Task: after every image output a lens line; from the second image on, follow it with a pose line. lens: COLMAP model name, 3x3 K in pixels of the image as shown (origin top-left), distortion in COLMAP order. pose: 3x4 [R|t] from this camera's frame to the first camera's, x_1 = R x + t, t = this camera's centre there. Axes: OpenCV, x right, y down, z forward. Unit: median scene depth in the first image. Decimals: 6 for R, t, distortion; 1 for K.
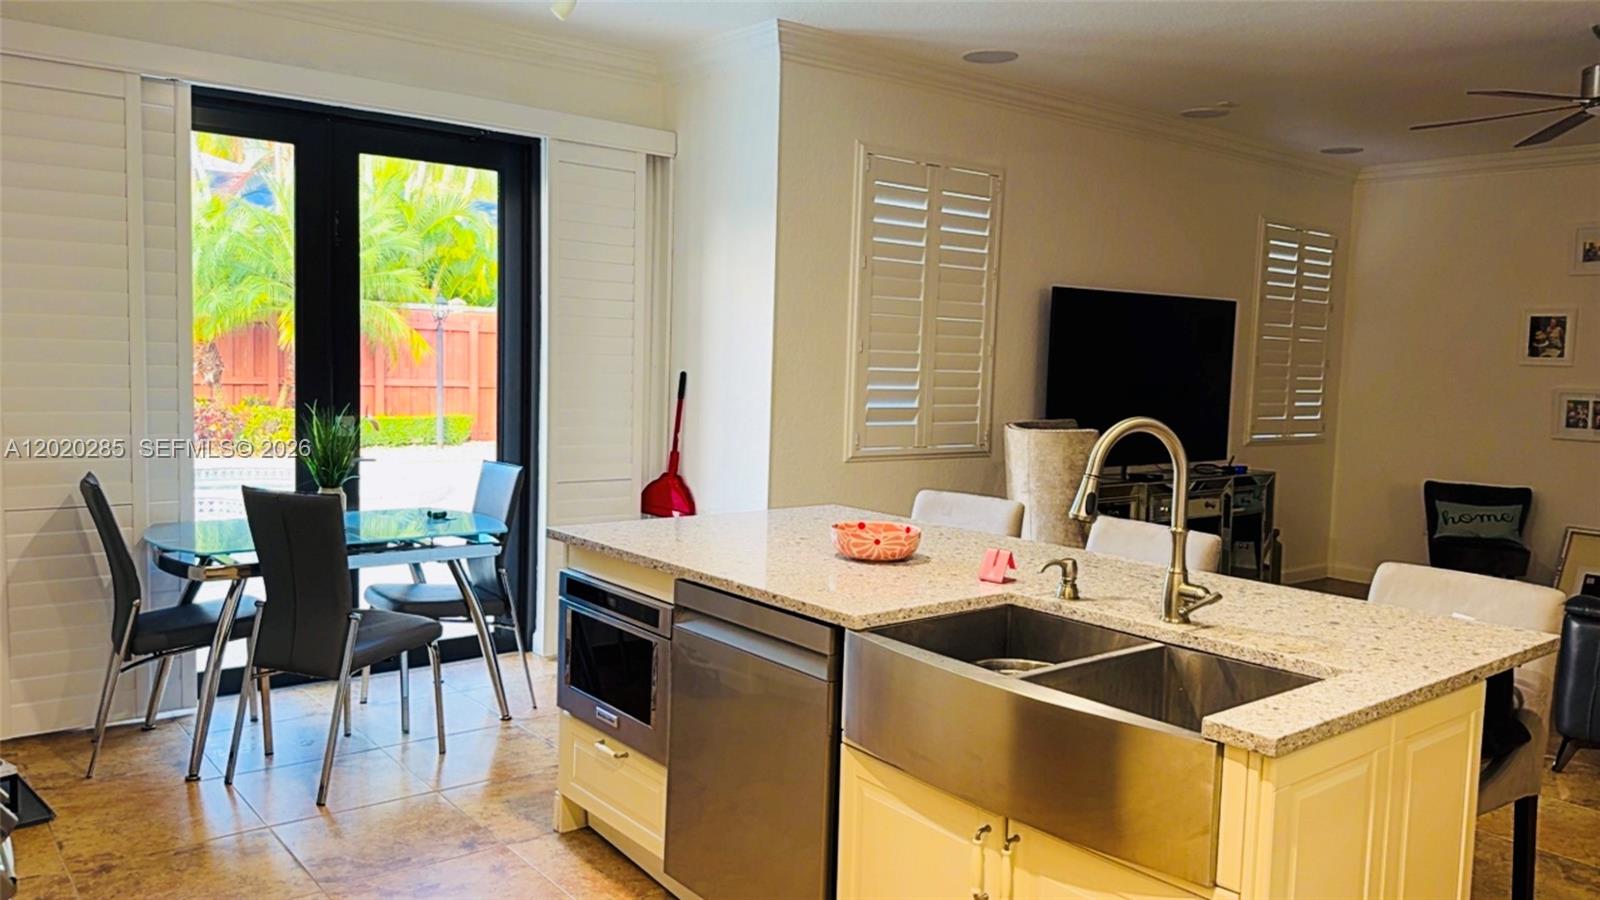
lens RADIAL K [[1166.3, 0, 800.0], [0, 1166.3, 450.0], [0, 0, 1]] dist [0.110006, -0.190249]
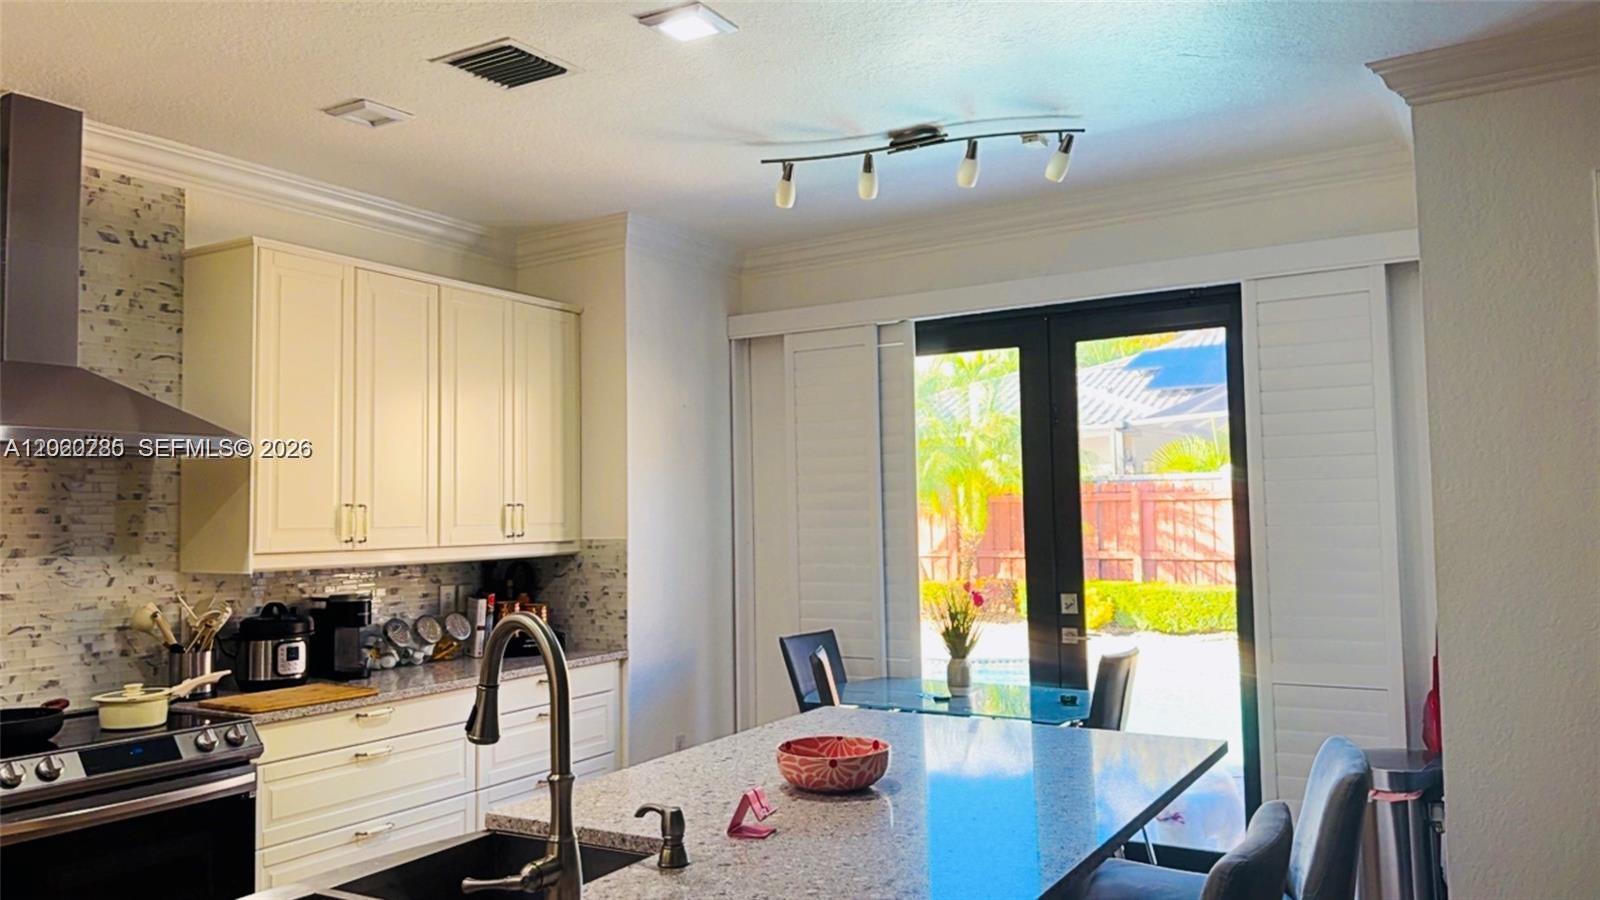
lens RADIAL K [[1166.3, 0, 800.0], [0, 1166.3, 450.0], [0, 0, 1]] dist [0.110006, -0.190249]
pose [[0.336138, -0.087741, -0.937717, 0.631690], [-0.051928, 0.992410, -0.111473, -0.033045], [0.940380, 0.086164, 0.329030, 0.536629]]
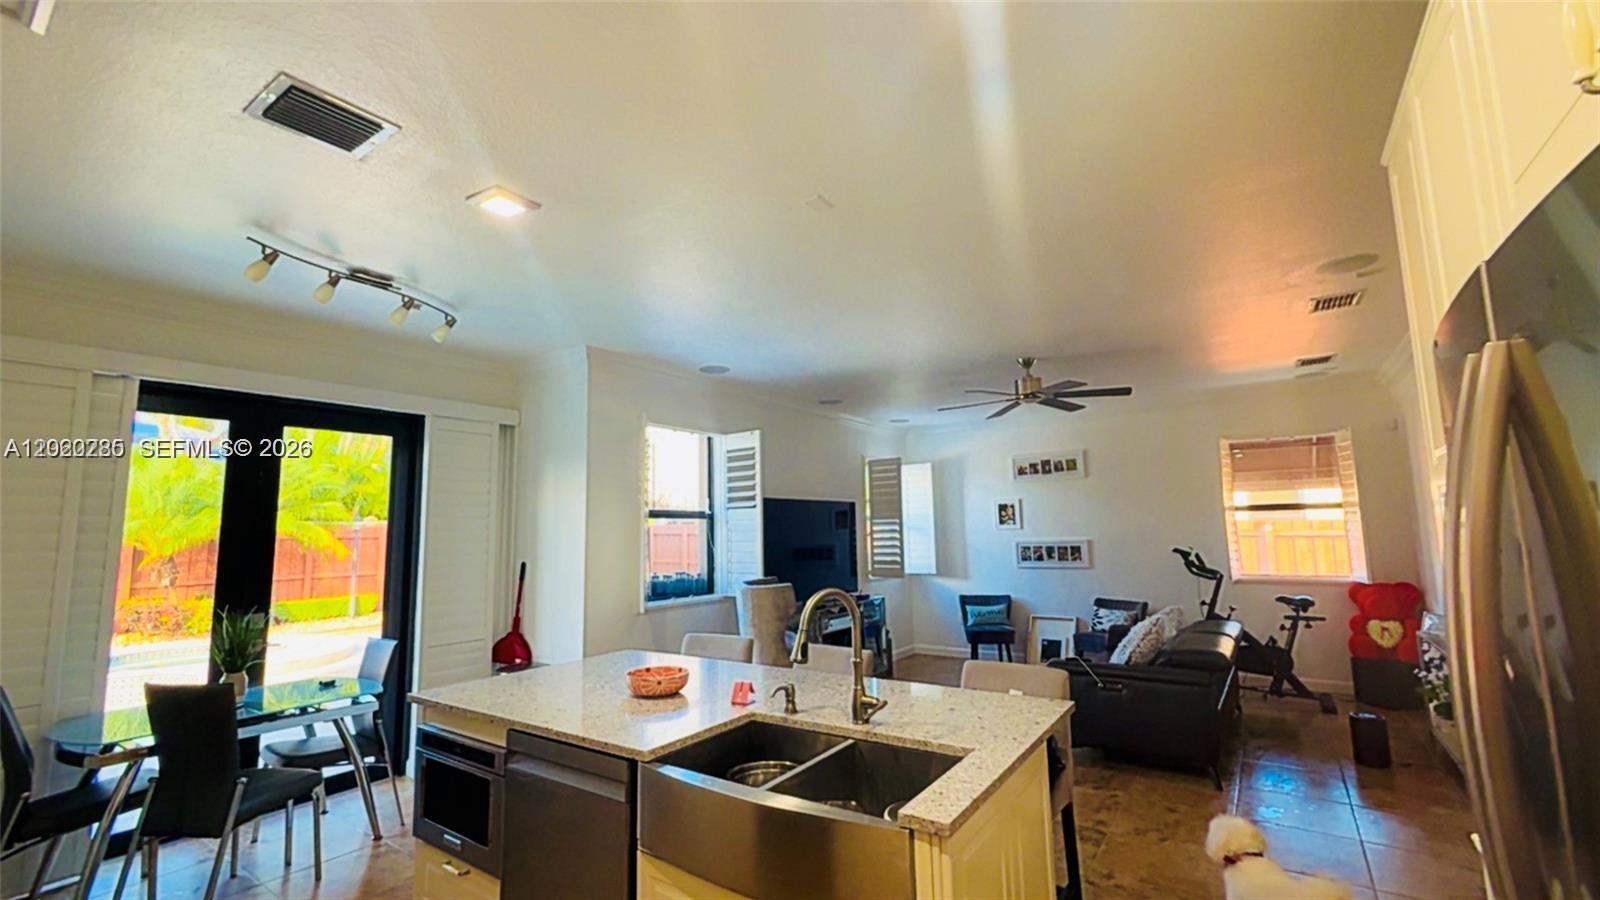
lens RADIAL K [[669.4, 0, 800.0], [0, 669.4, 450.0], [0, 0, 1]] dist [0.000171, 0.000107]
pose [[0.959863, -0.015944, 0.280015, 0.004284], [0.072700, 0.978404, -0.193497, -0.022652], [-0.270883, 0.206088, 0.940293, 0.082705]]
